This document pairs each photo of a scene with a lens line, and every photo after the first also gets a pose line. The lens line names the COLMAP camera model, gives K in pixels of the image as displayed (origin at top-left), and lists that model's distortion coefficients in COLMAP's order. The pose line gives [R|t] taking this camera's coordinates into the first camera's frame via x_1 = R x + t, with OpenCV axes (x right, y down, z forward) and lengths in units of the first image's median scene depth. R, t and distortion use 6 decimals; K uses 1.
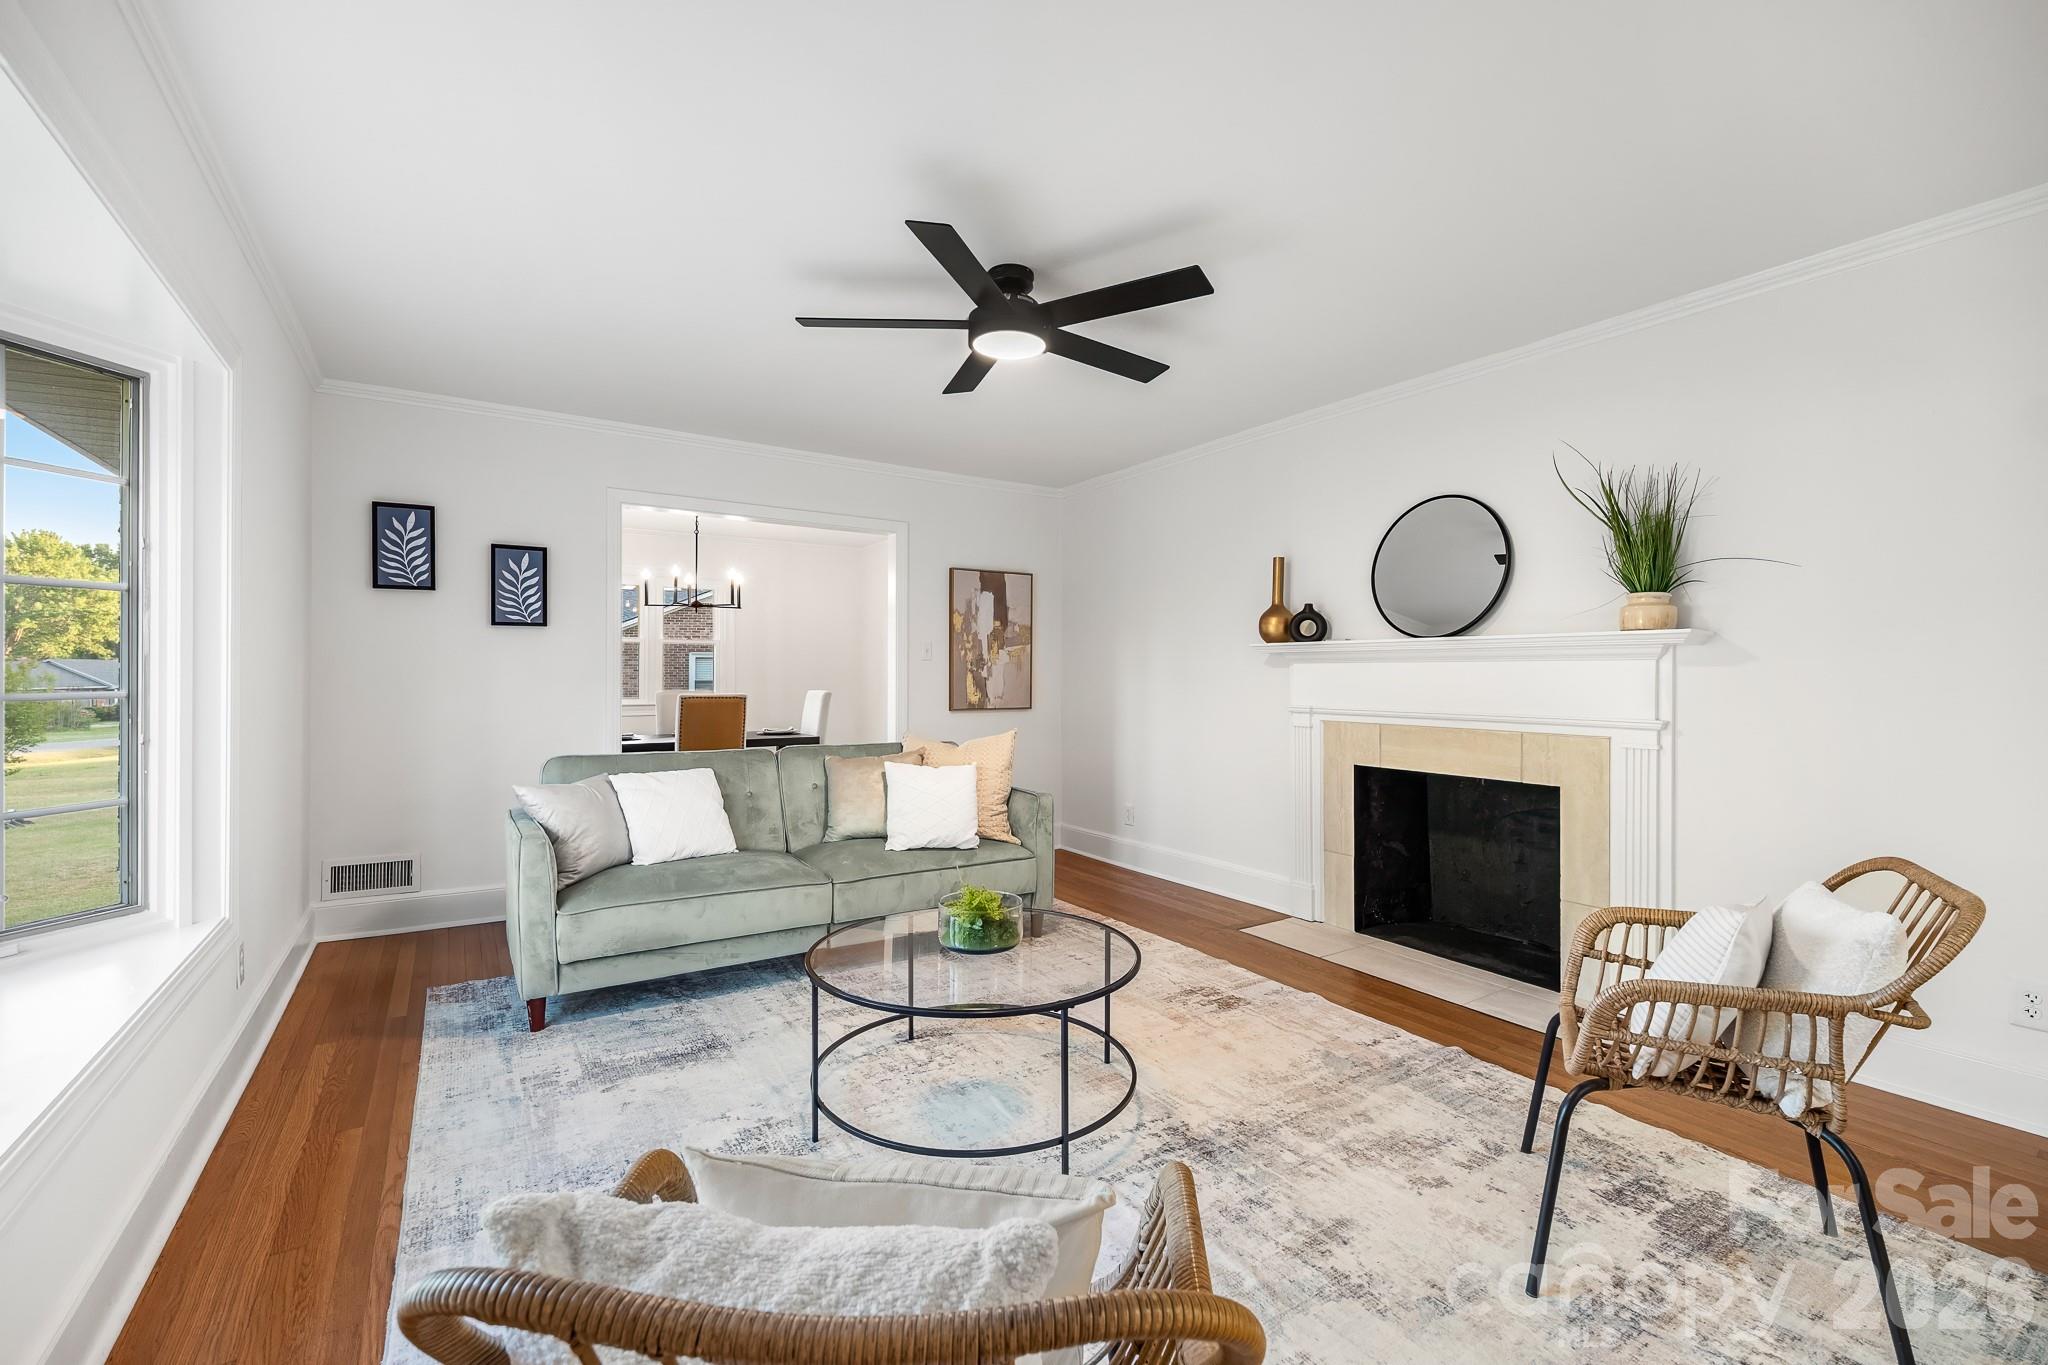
lens RADIAL K [[856.4, 0, 1040.1], [0, 856.4, 673.6], [0, 0, 1]] dist [0.011544, -0.000081]
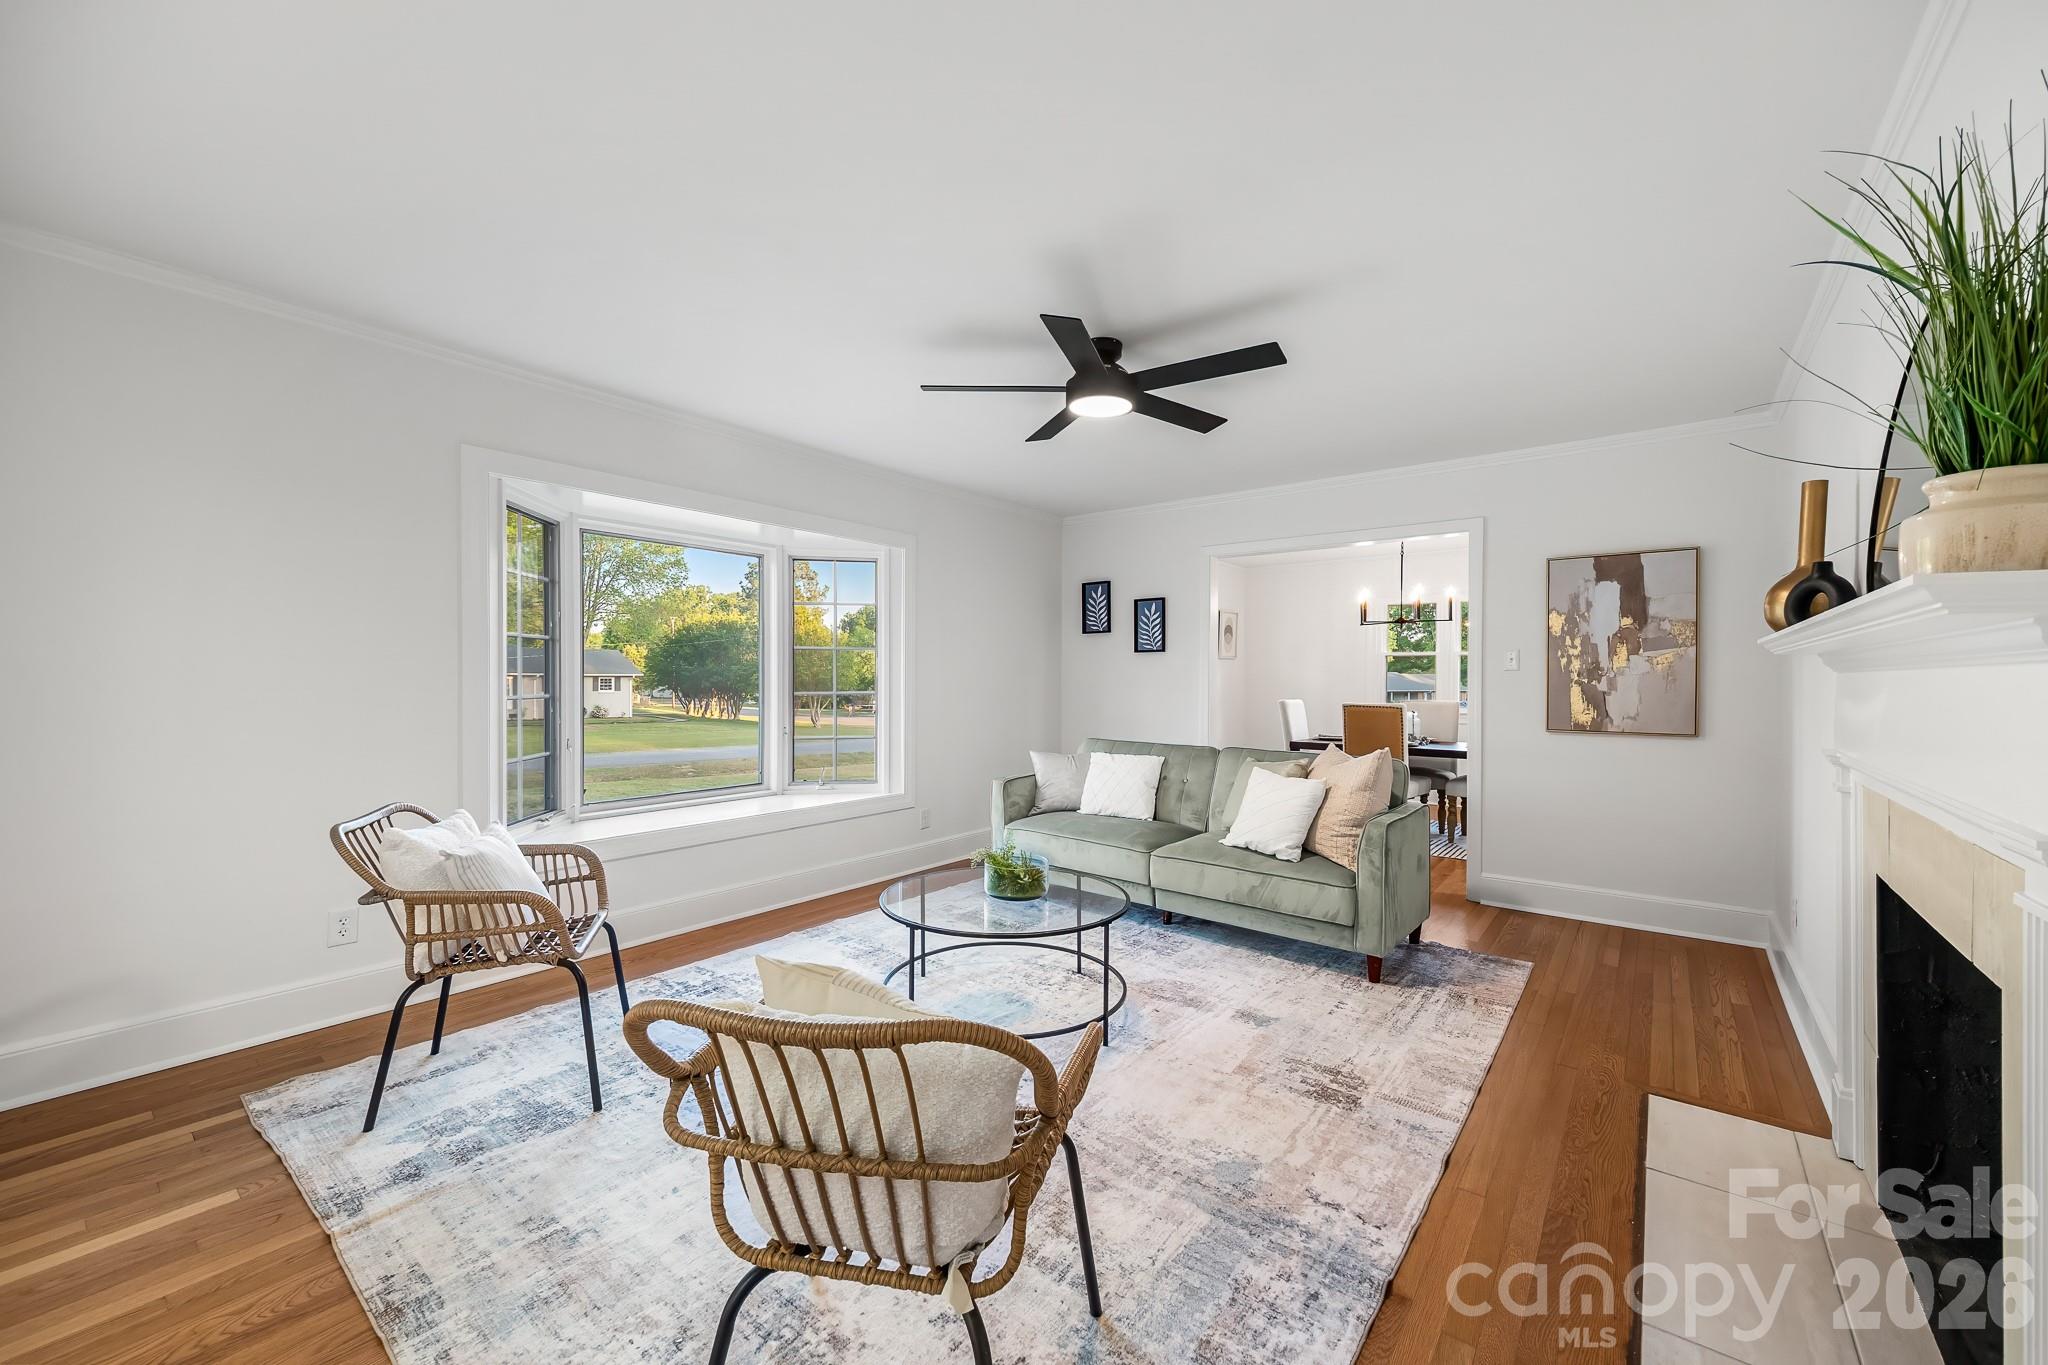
lens RADIAL K [[797.3, 0, 1033.1], [0, 797.3, 678.1], [0, 0, 1]] dist [0.009887, -0.000014]
pose [[0.321734, -0.002549, -0.946827, 0.472367], [-0.001622, 0.999993, -0.003243, -0.004409], [0.946829, 0.002579, 0.321728, 0.273892]]
